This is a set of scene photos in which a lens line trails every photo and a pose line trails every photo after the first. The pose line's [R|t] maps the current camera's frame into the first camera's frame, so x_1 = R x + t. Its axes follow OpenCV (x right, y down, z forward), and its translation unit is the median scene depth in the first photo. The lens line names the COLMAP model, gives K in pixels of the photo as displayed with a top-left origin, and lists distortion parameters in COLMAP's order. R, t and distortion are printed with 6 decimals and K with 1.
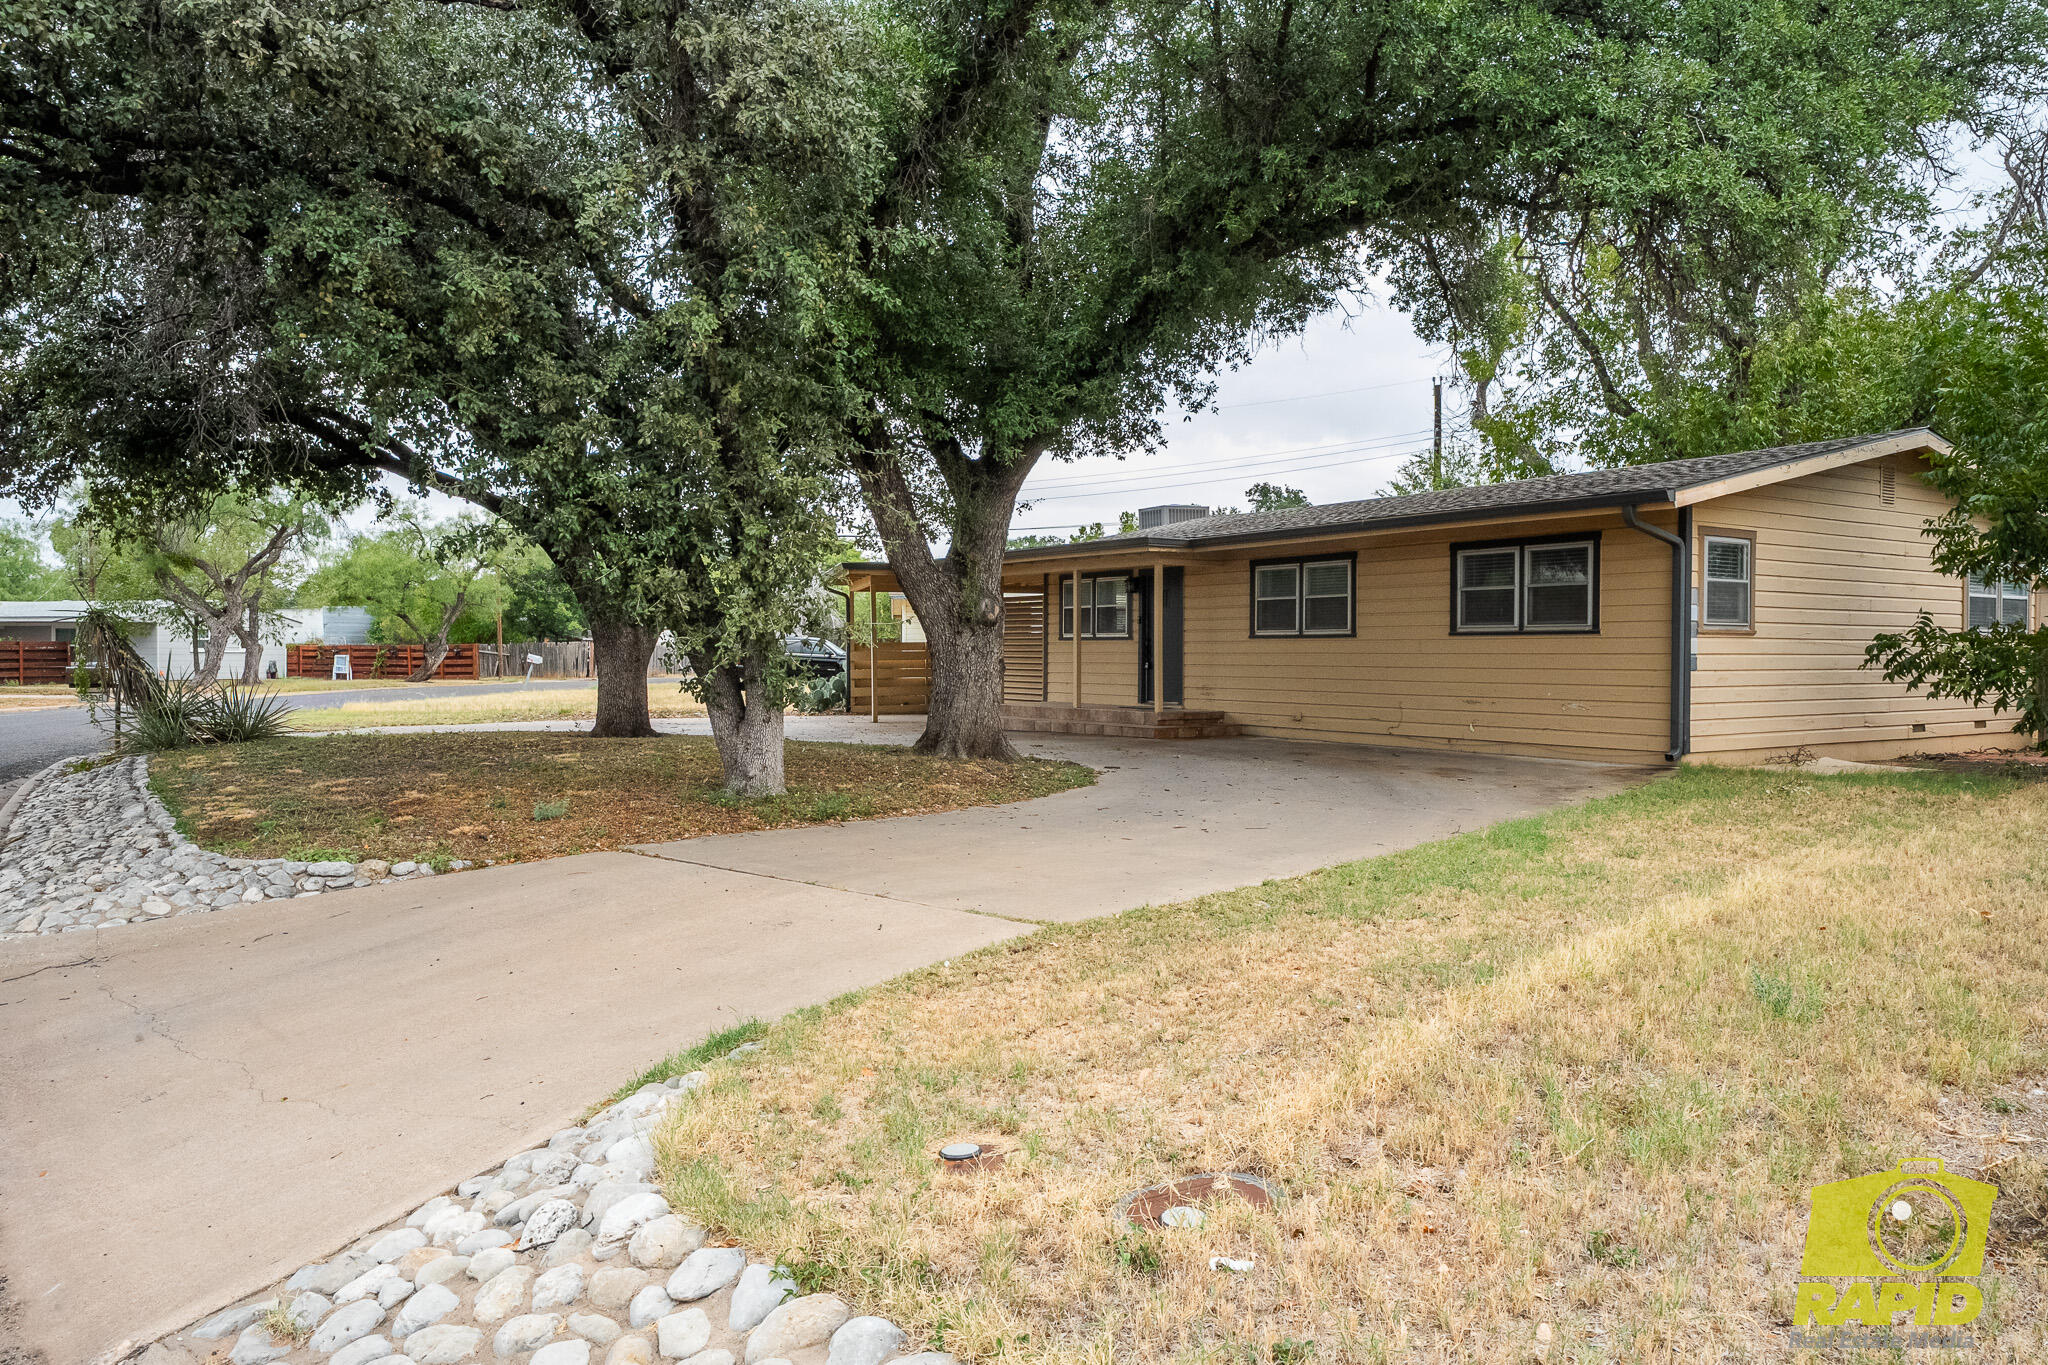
lens RADIAL K [[1405.3, 0, 1024.0], [0, 1405.3, 682.5], [0, 0, 1]] dist [-0.000802, 0.002291]
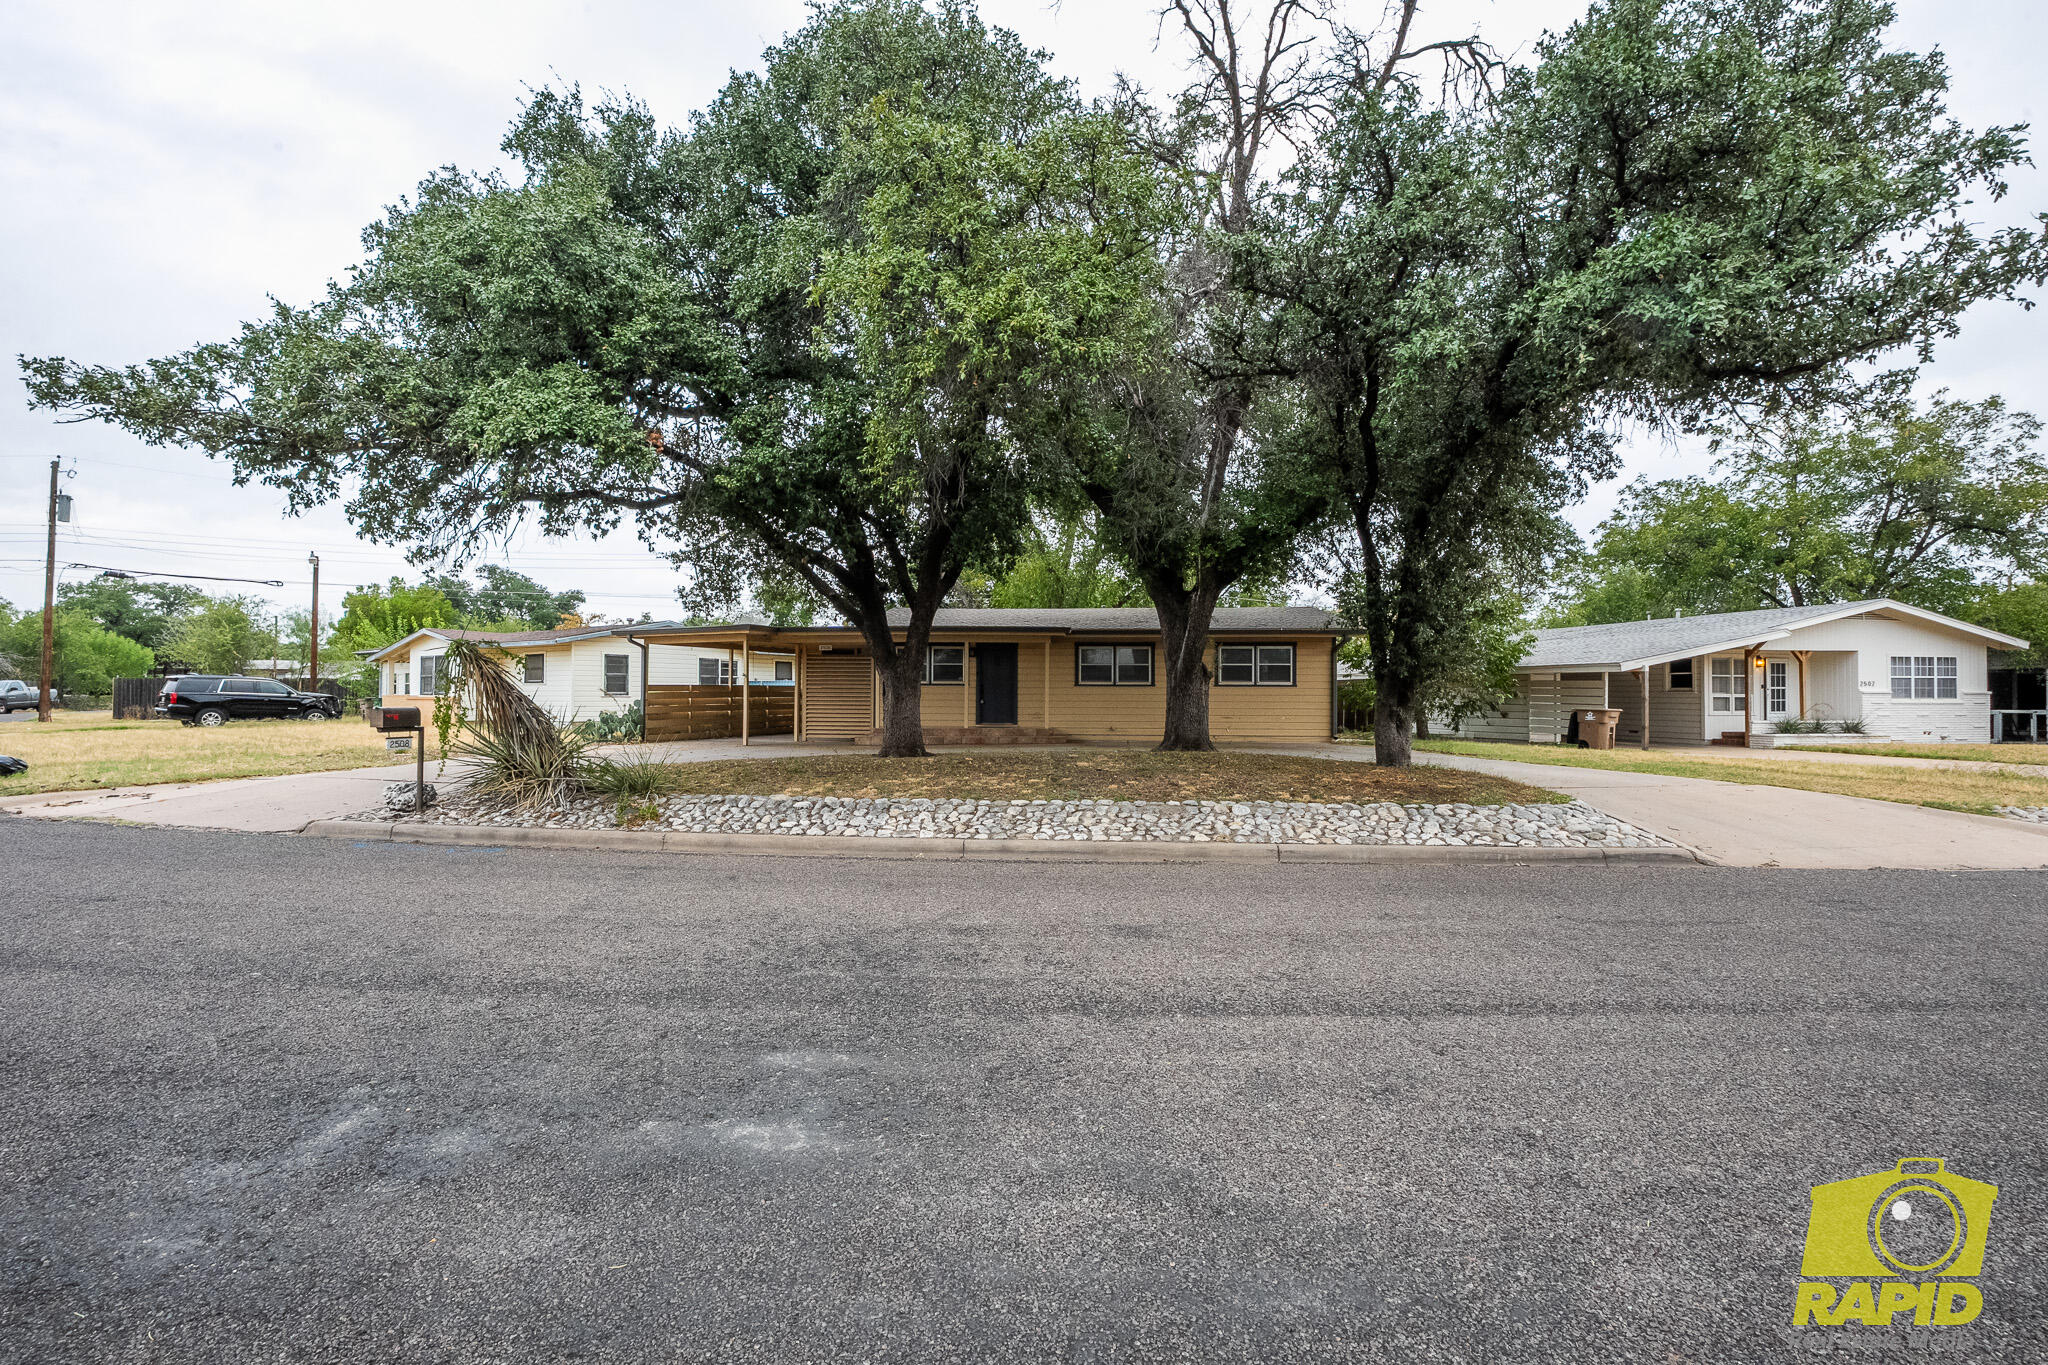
lens RADIAL K [[899.9, 0, 1024.0], [0, 899.9, 682.5], [0, 0, 1]] dist [-0.003275, 0.000719]
pose [[0.599929, 0.020910, 0.799780, -0.751855], [0.012956, 0.999273, -0.035844, 0.004106], [-0.799949, 0.031866, 0.599222, 0.343212]]
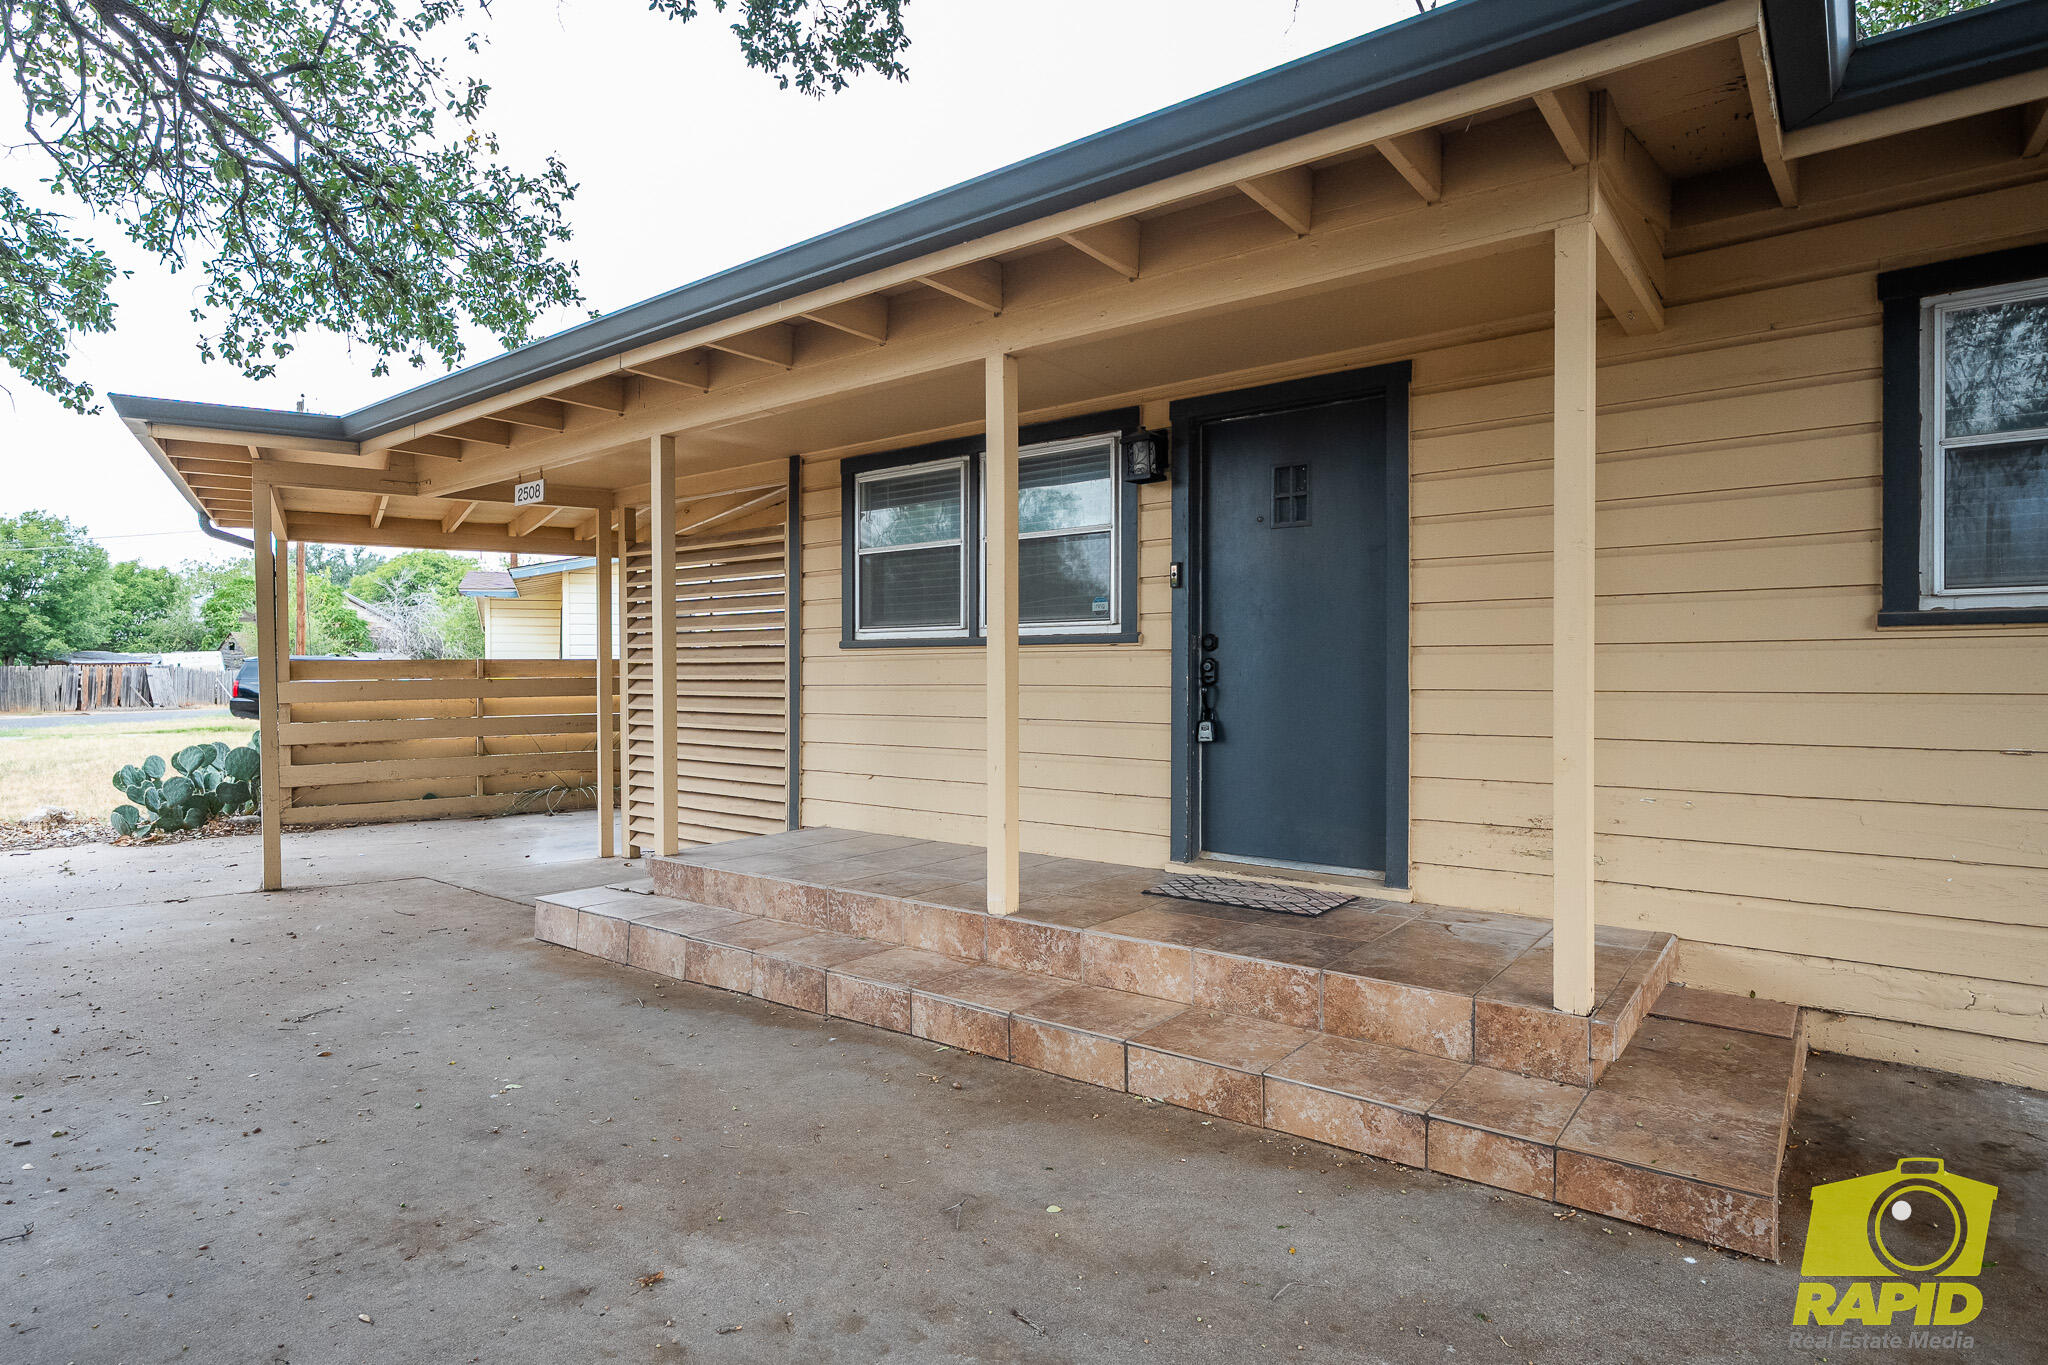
lens RADIAL K [[1068.9, 0, 1024.0], [0, 1068.9, 682.5], [0, 0, 1]] dist [0.002359, 0.000403]
pose [[0.944637, -0.003003, 0.328104, -0.020832], [0.008230, 0.999860, -0.014545, -0.019960], [-0.328015, 0.016440, 0.944530, 0.835253]]
